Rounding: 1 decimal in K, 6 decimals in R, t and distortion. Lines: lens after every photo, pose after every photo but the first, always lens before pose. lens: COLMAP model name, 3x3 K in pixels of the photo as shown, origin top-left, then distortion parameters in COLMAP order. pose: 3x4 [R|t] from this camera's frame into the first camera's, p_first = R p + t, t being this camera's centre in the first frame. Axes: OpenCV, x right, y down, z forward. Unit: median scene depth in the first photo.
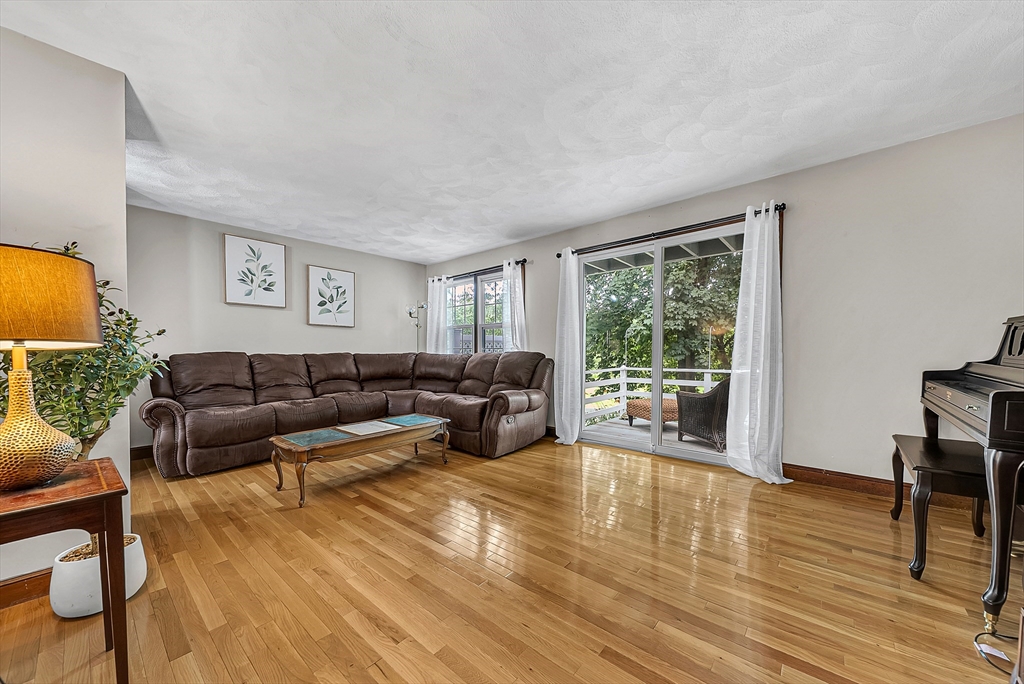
lens RADIAL K [[377.0, 0, 512.5], [0, 377.0, 360.5], [0, 0, 1]] dist [-0.000369, -0.000084]
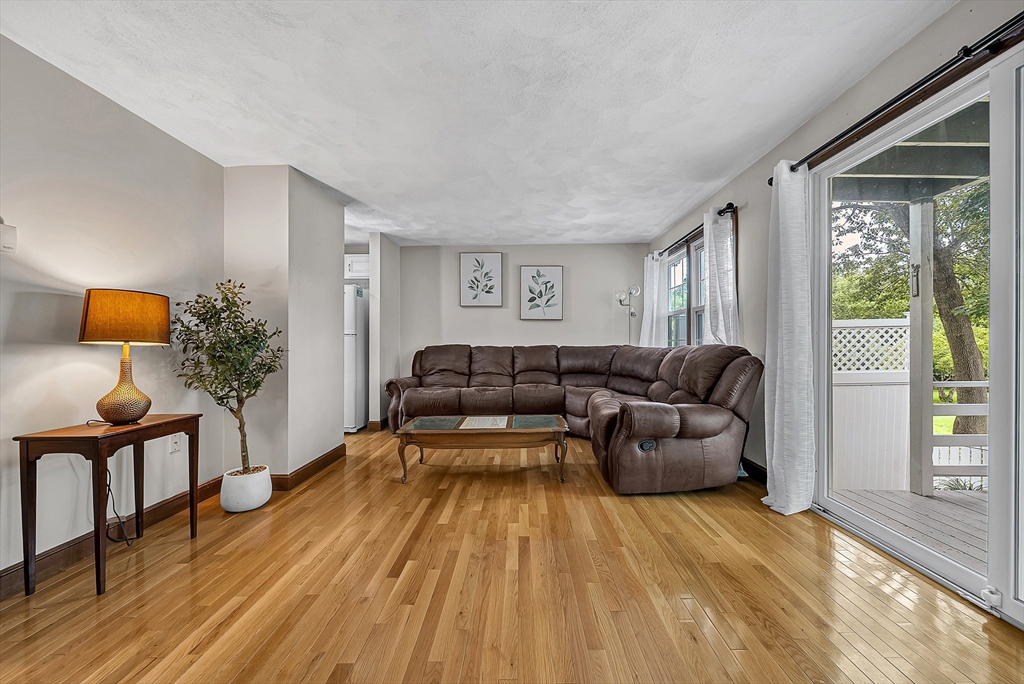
lens RADIAL K [[365.9, 0, 513.7], [0, 365.9, 342.5], [0, 0, 1]] dist [-0.002158, -0.000415]
pose [[0.638486, -0.000565, -0.769633, 0.298153], [-0.016743, 0.999753, -0.014624, -0.013394], [0.769452, 0.022224, 0.638318, 0.328551]]
